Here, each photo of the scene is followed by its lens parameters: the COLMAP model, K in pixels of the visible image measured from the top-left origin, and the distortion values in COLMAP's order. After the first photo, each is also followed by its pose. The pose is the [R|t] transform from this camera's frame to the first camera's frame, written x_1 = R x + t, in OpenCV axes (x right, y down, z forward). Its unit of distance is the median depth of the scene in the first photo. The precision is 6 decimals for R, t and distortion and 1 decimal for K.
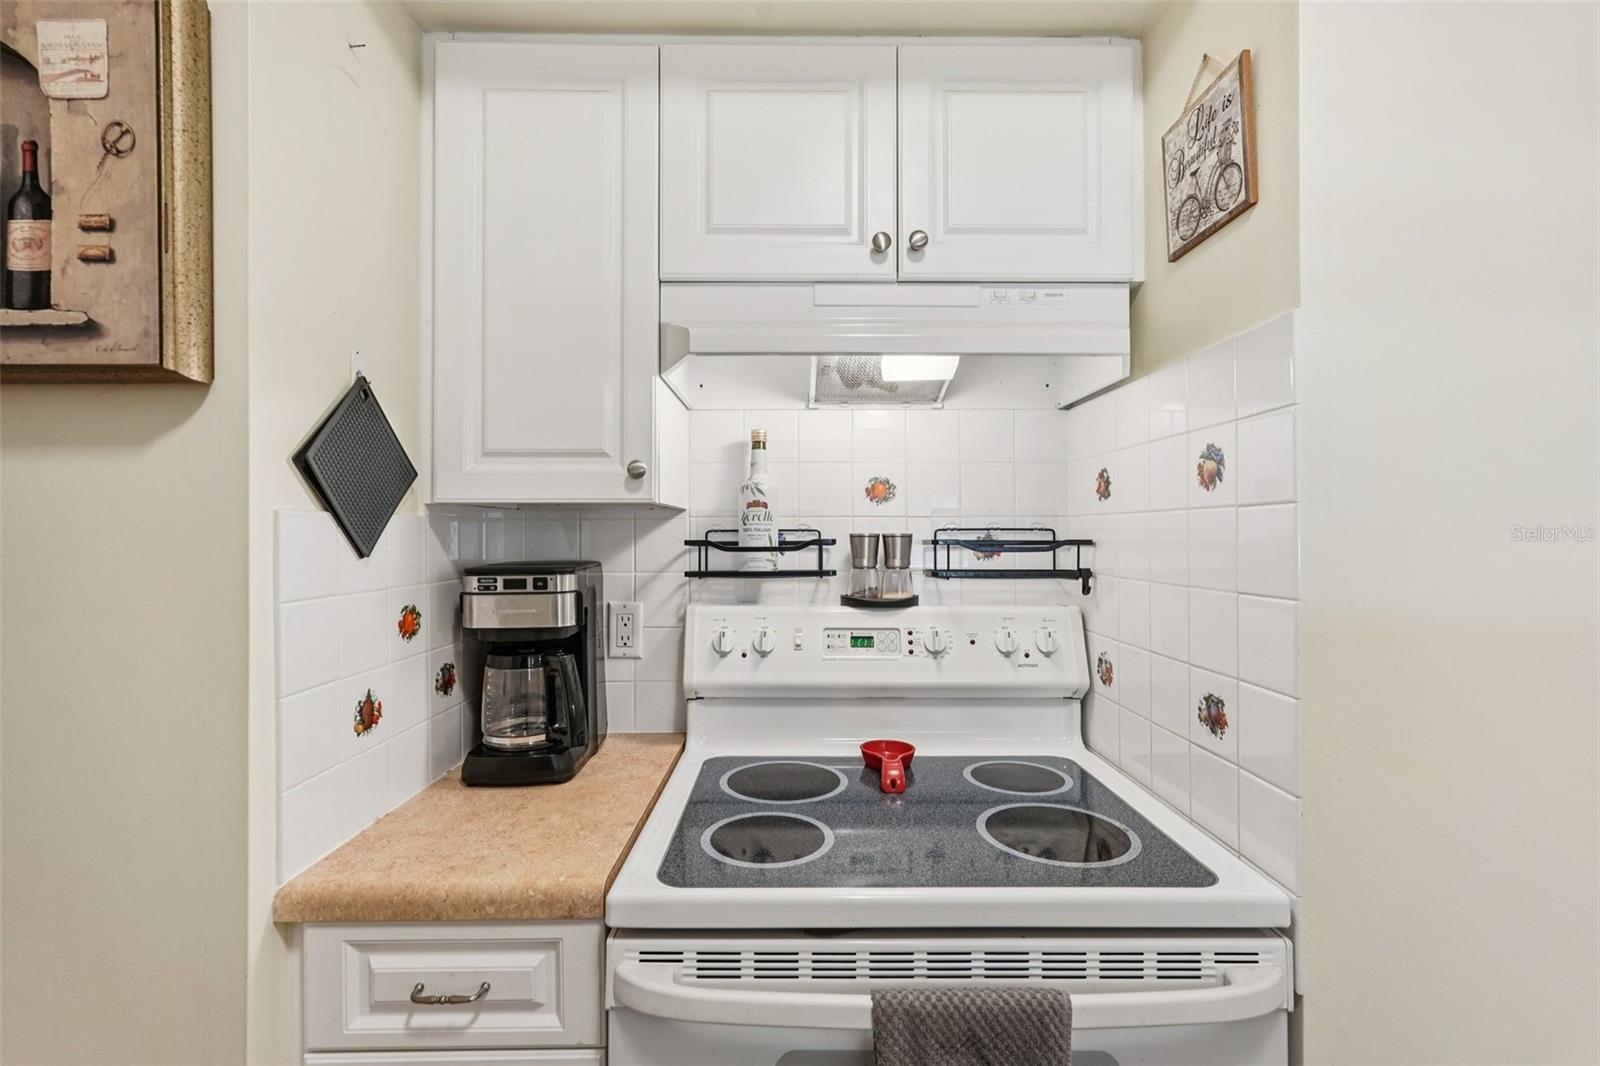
lens RADIAL K [[713.7, 0, 799.6], [0, 713.7, 532.1], [0, 0, 1]] dist [-0.005376, 0.001998]
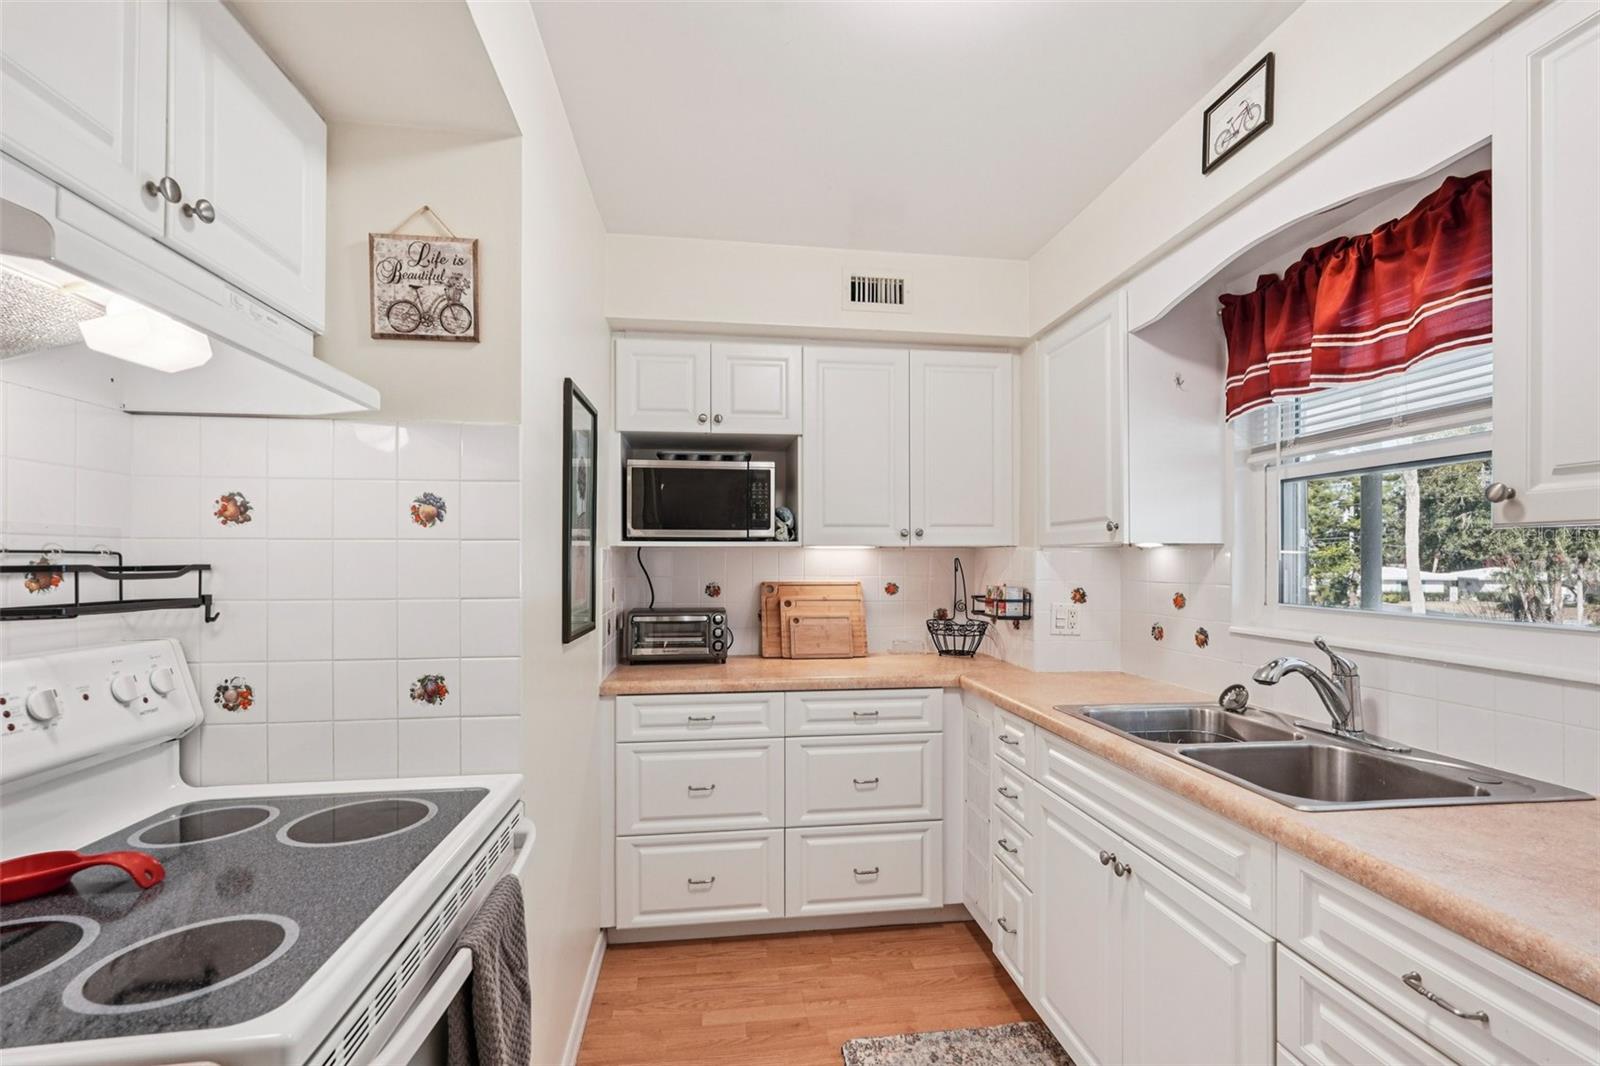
lens RADIAL K [[713.7, 0, 801.4], [0, 713.7, 560.5], [0, 0, 1]] dist [-0.005376, 0.001998]
pose [[-0.120461, 0.002853, 0.992714, -0.806631], [-0.003452, 0.999989, -0.003293, 0.007499], [-0.992712, -0.003824, -0.120450, 0.418093]]
